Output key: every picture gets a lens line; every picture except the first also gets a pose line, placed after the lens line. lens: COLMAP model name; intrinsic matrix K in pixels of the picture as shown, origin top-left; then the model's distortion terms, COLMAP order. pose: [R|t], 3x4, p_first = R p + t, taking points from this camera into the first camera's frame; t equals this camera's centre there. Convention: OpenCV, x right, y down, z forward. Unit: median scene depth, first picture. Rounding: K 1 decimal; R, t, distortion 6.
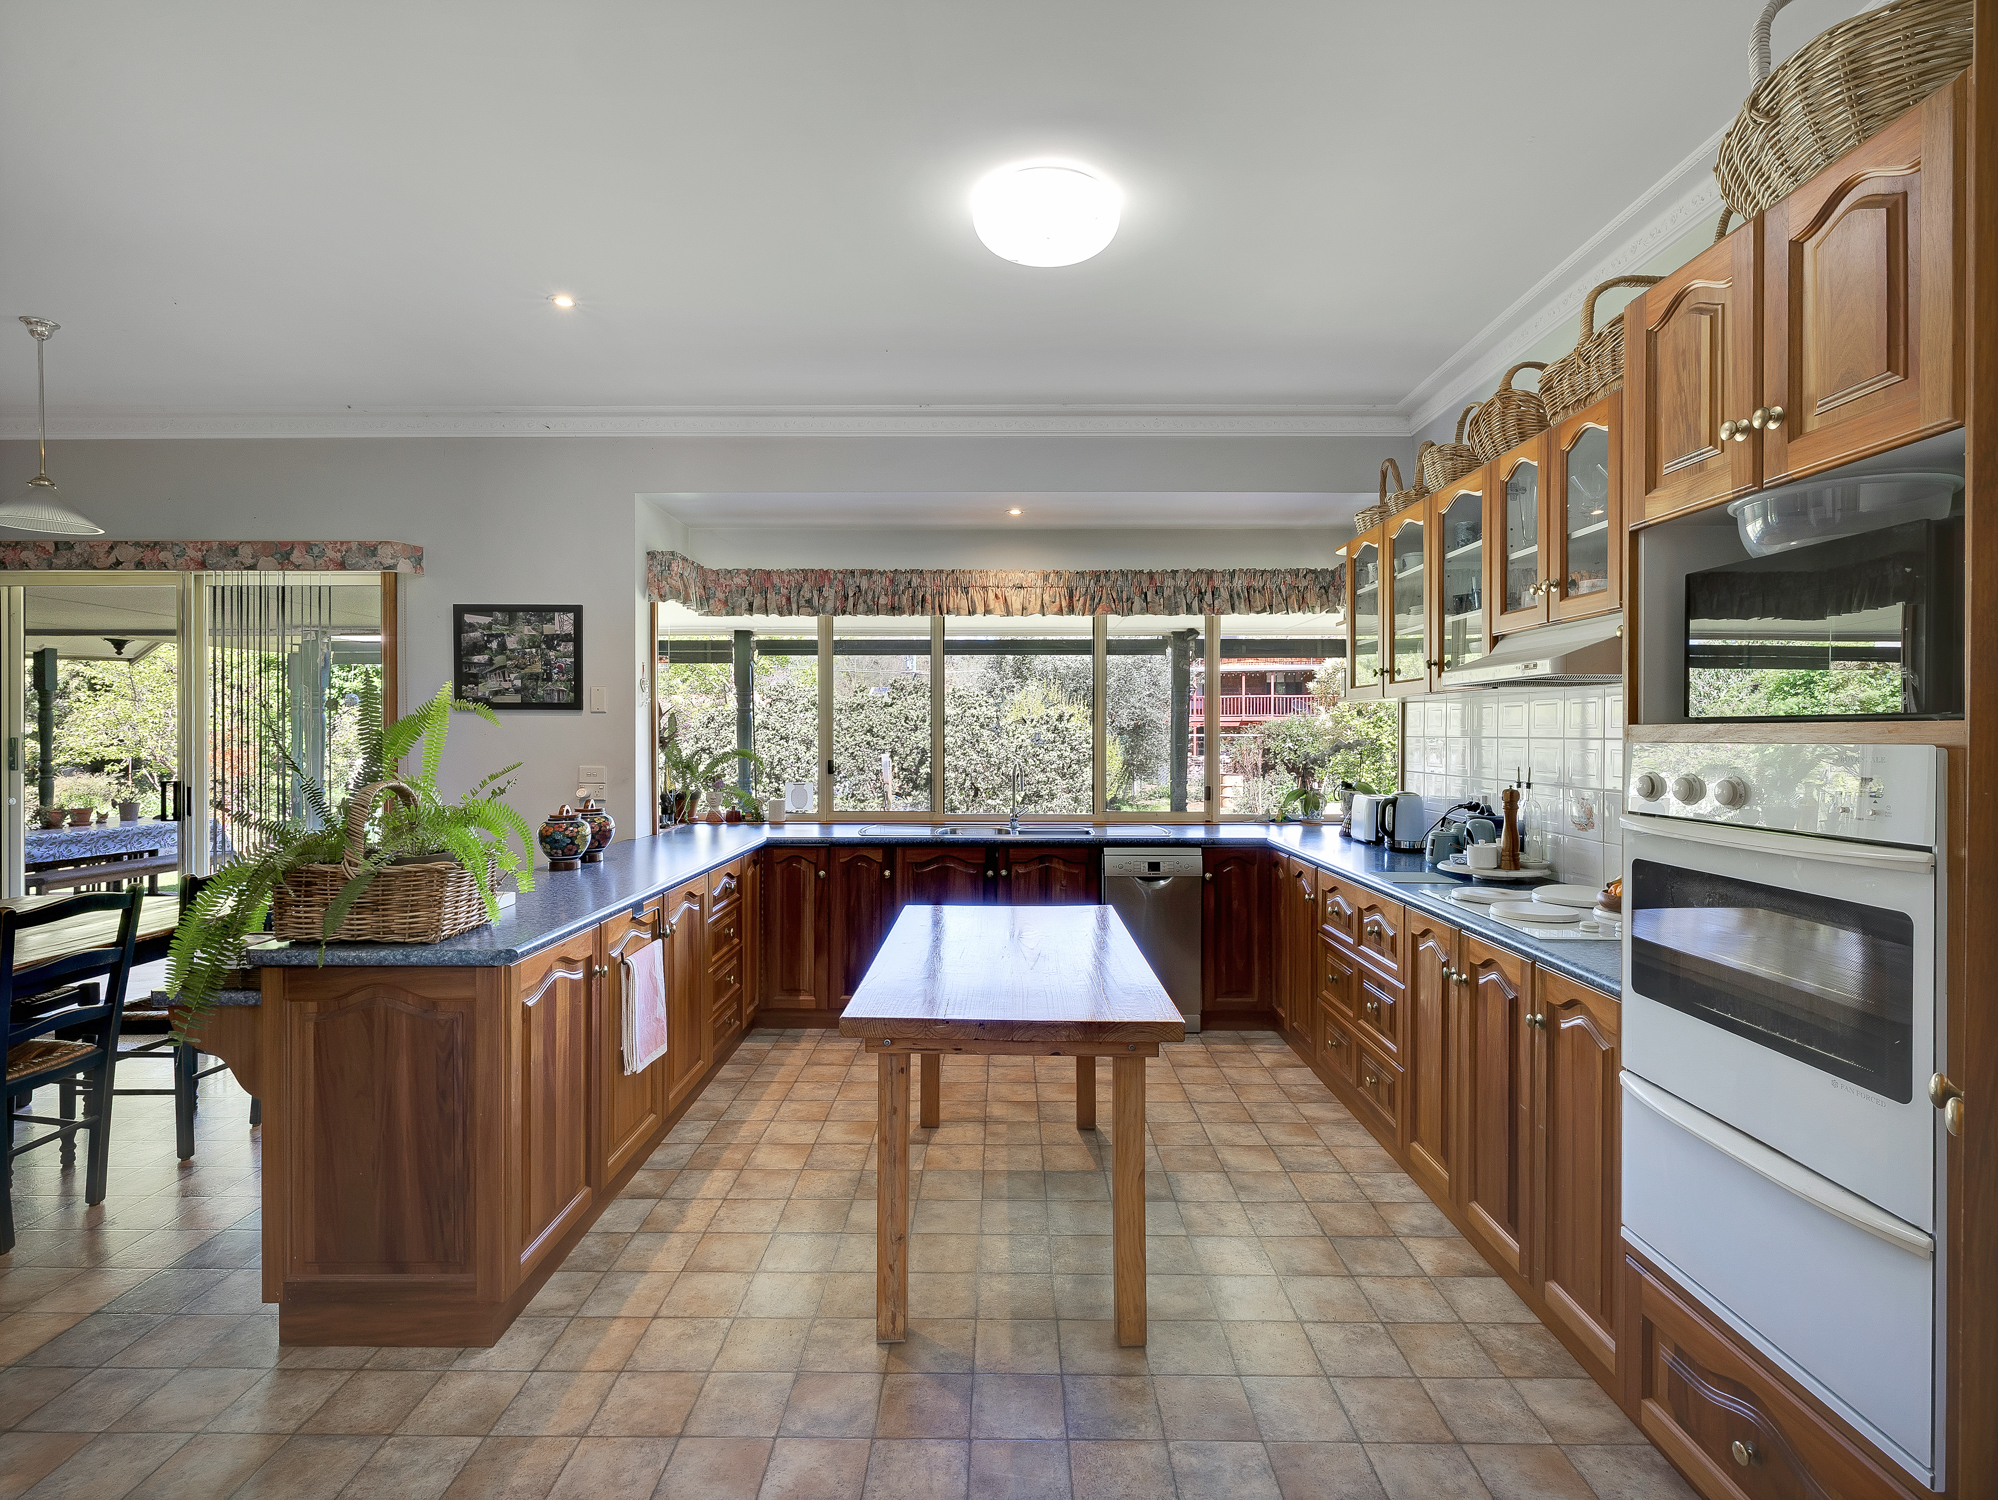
lens RADIAL K [[933.8, 0, 996.2], [0, 933.8, 752.5], [0, 0, 1]] dist [-0.001777, 0.001165]
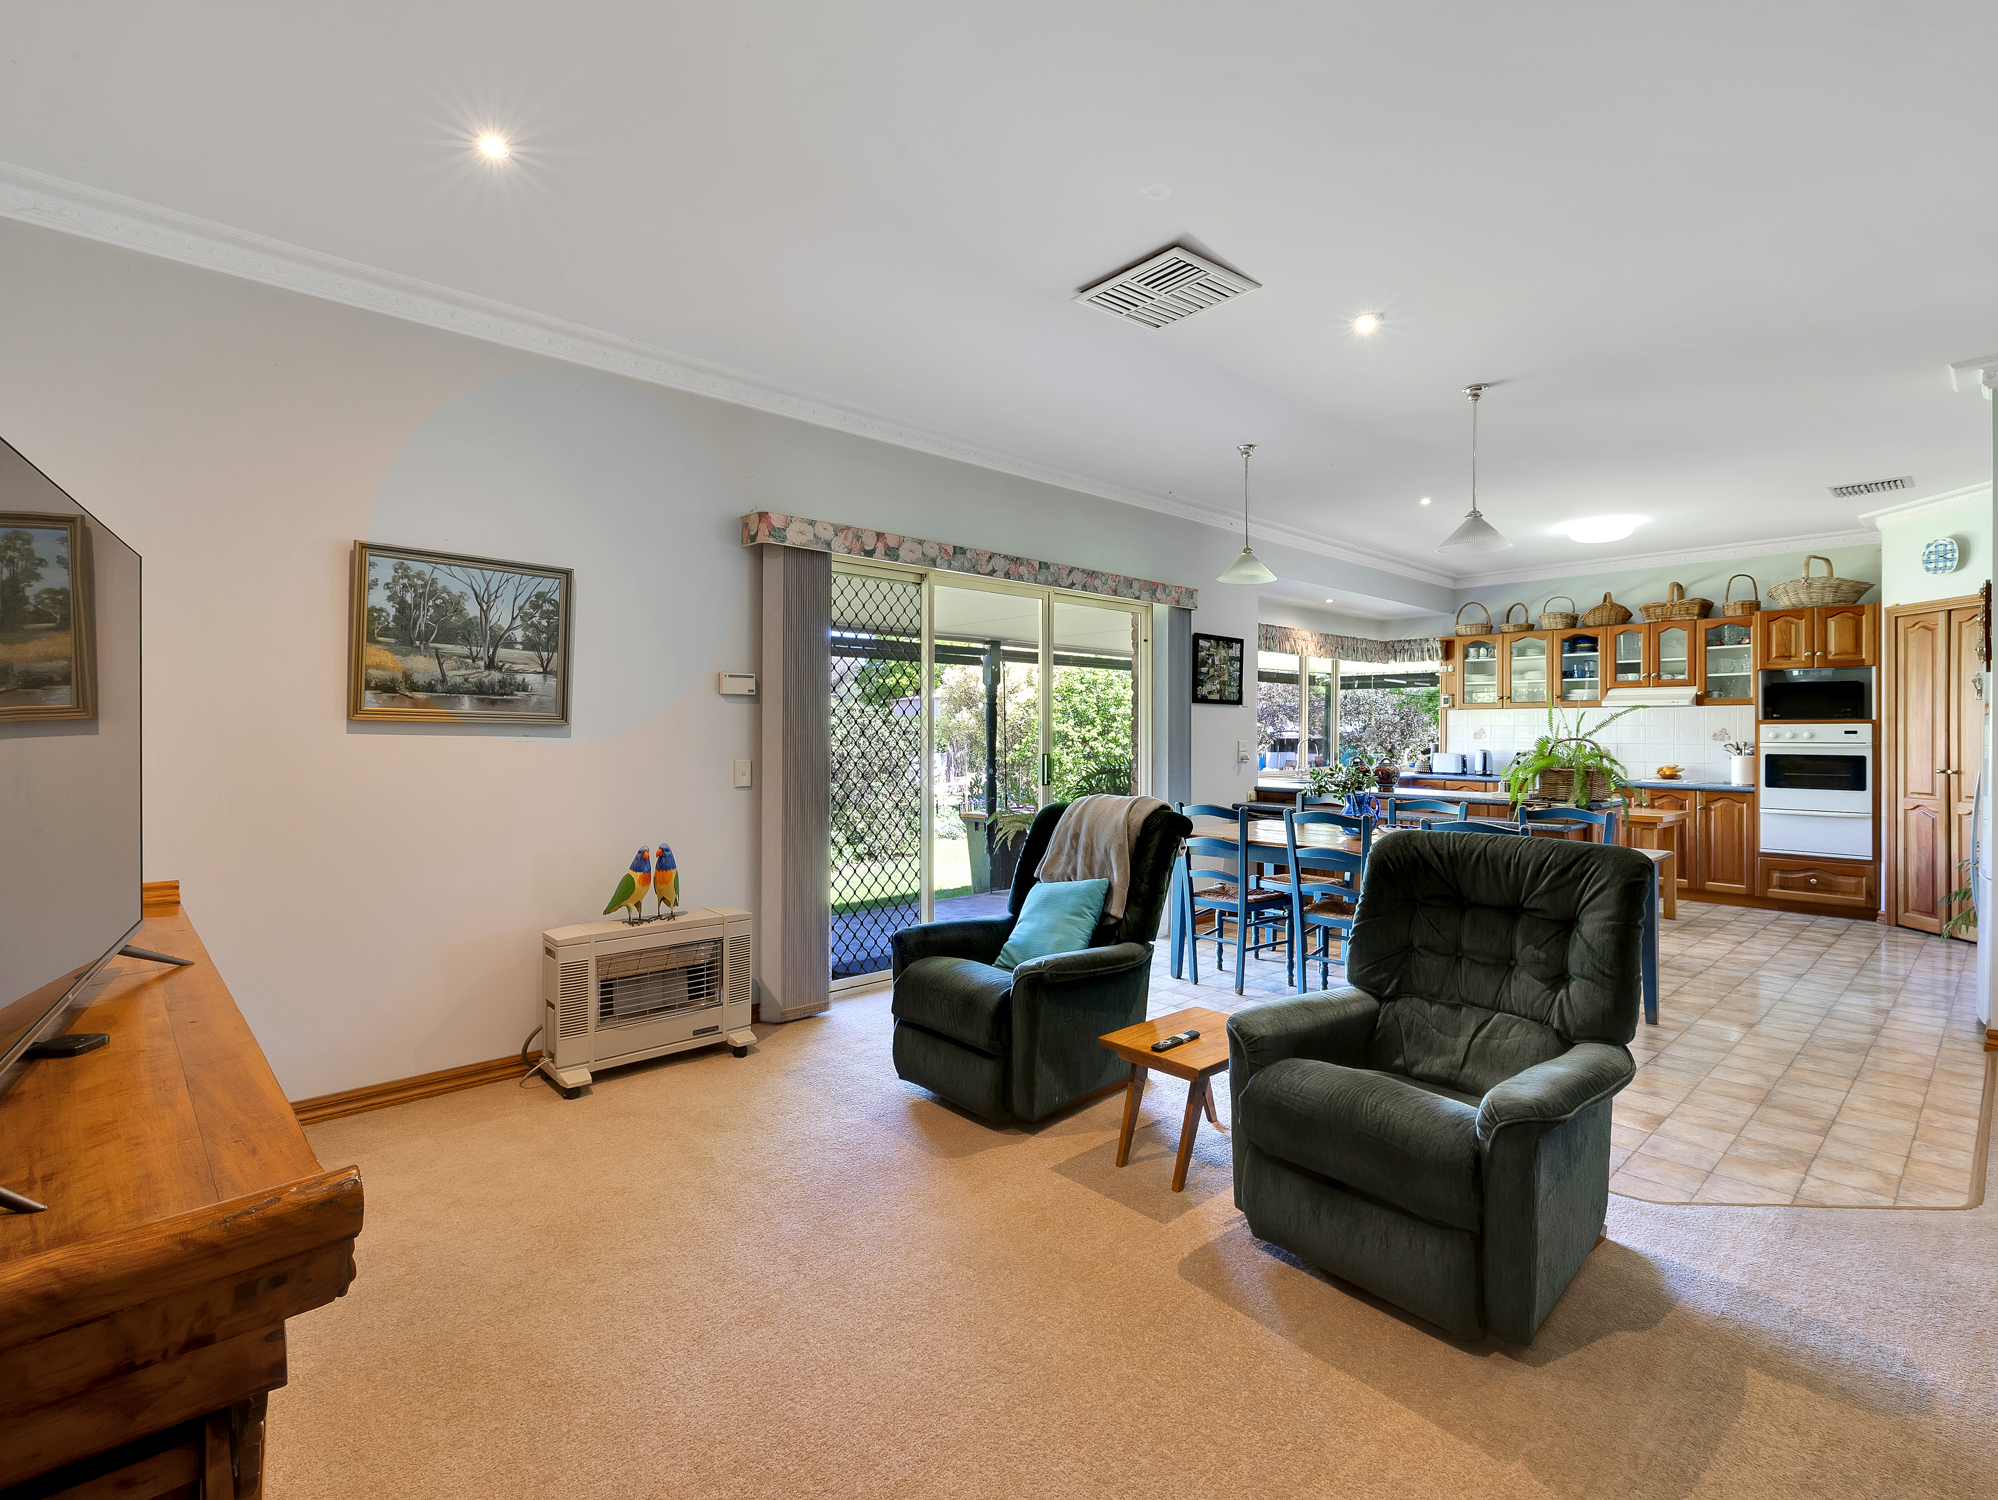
lens RADIAL K [[933.8, 0, 1005.1], [0, 933.8, 733.1], [0, 0, 1]] dist [-0.001777, 0.001165]
pose [[0.735979, 0.003163, 0.676997, -1.811388], [0.009929, 0.999831, -0.015465, 0.021696], [-0.676931, 0.018104, 0.735823, 0.110662]]
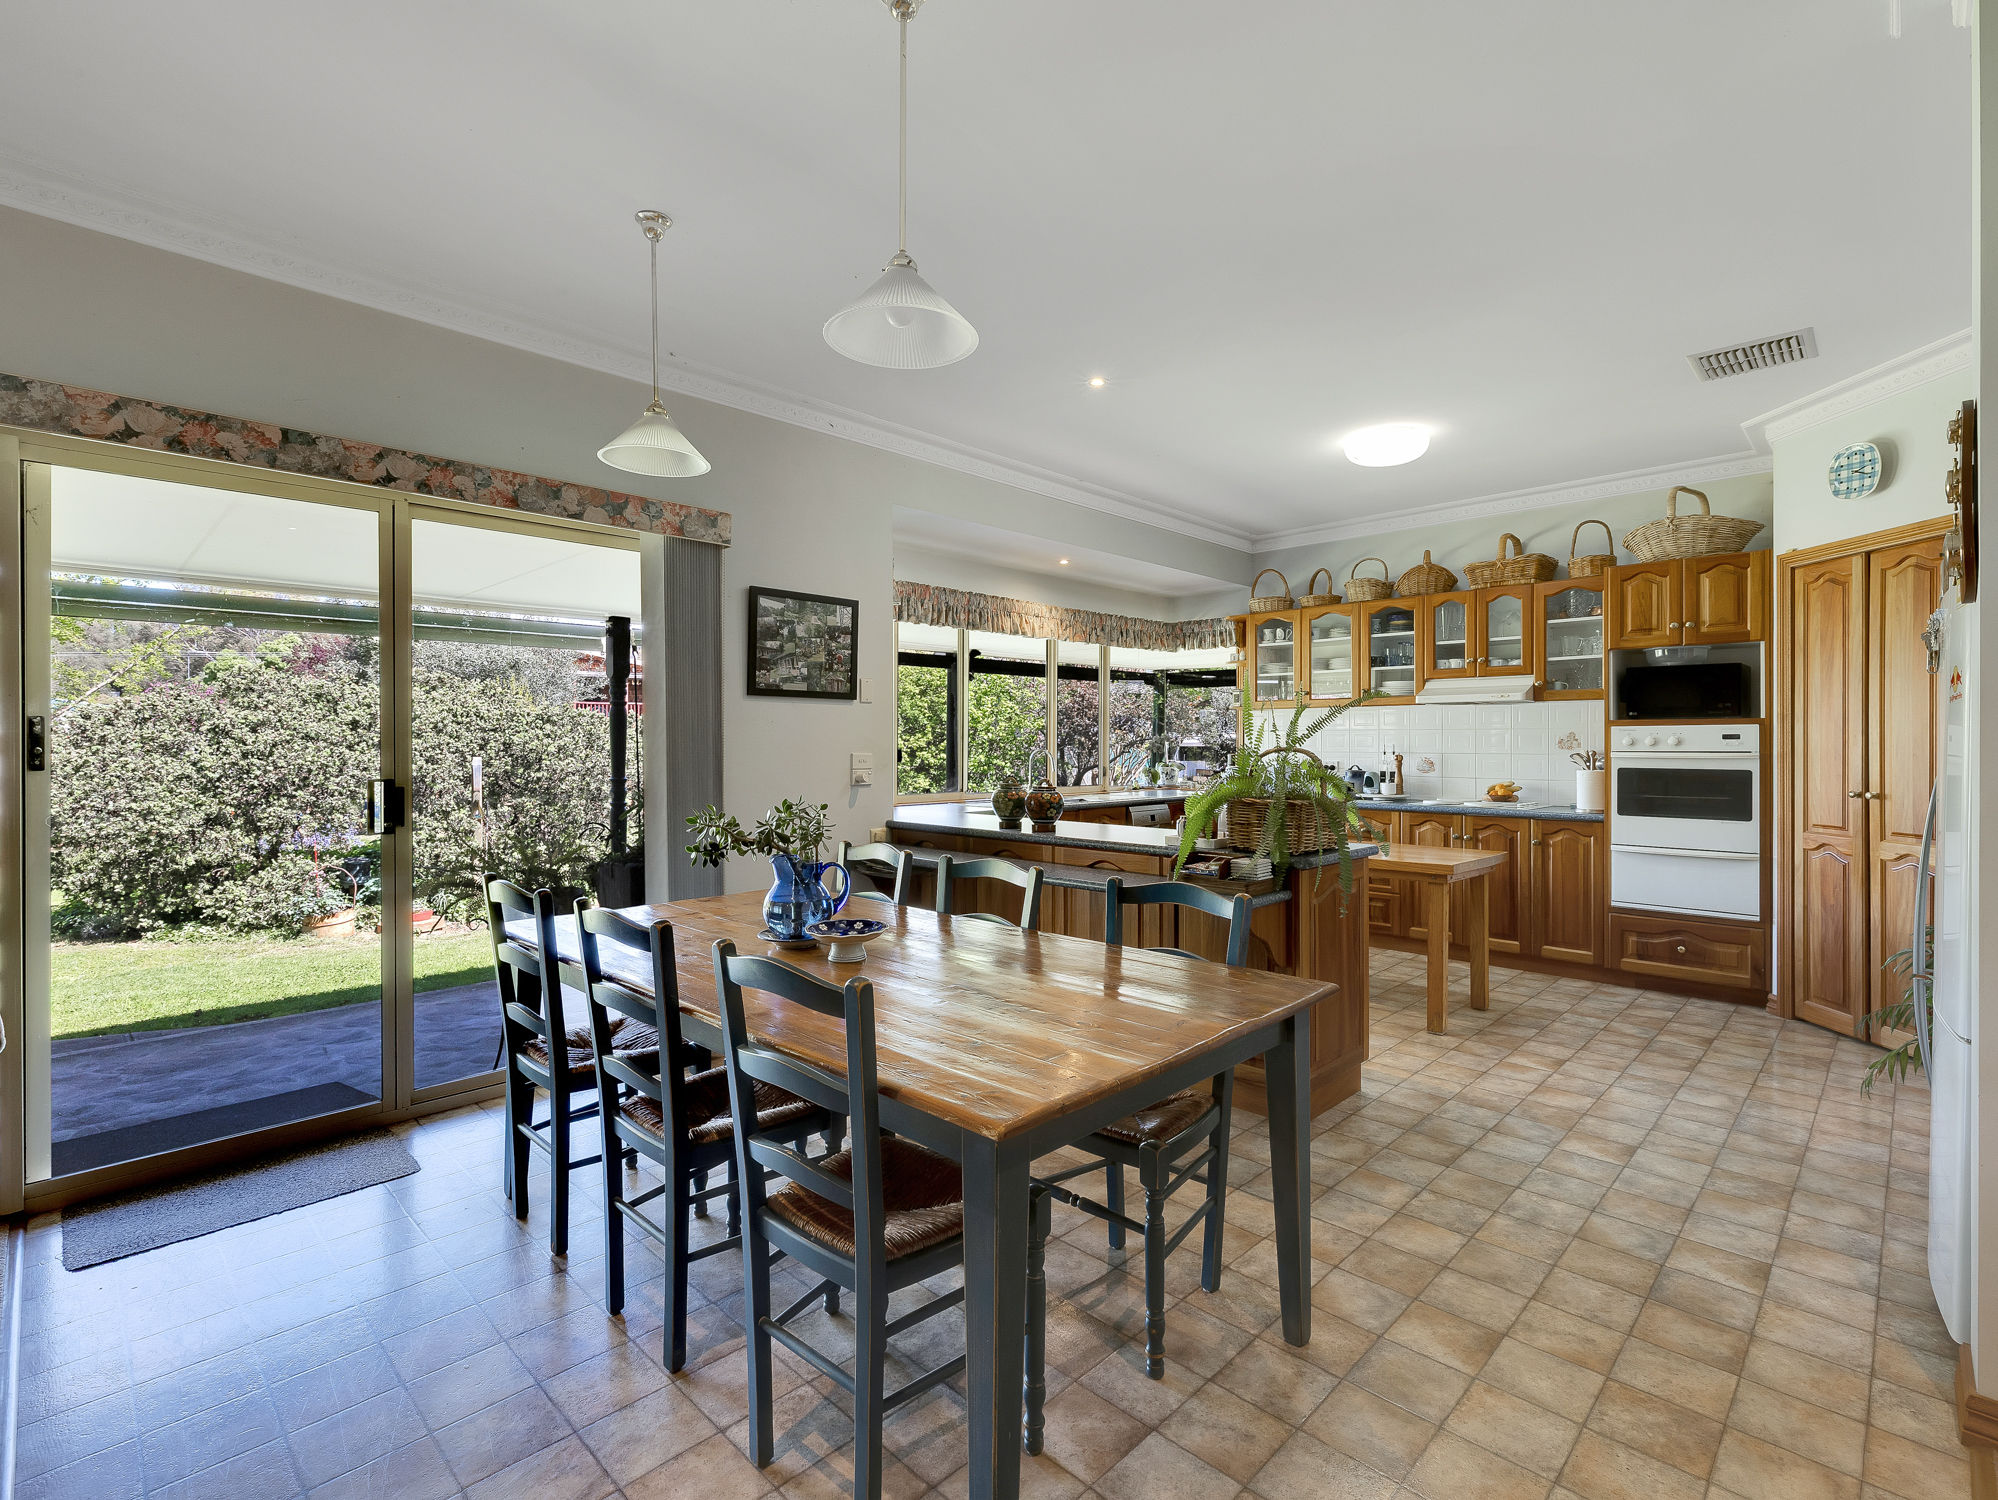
lens RADIAL K [[933.8, 0, 1001.0], [0, 933.8, 747.4], [0, 0, 1]] dist [-0.001777, 0.001165]
pose [[0.700631, -0.003979, 0.713513, -1.083455], [0.015102, 0.999843, -0.009254, 0.019937], [-0.713364, 0.017259, 0.700581, 0.147222]]
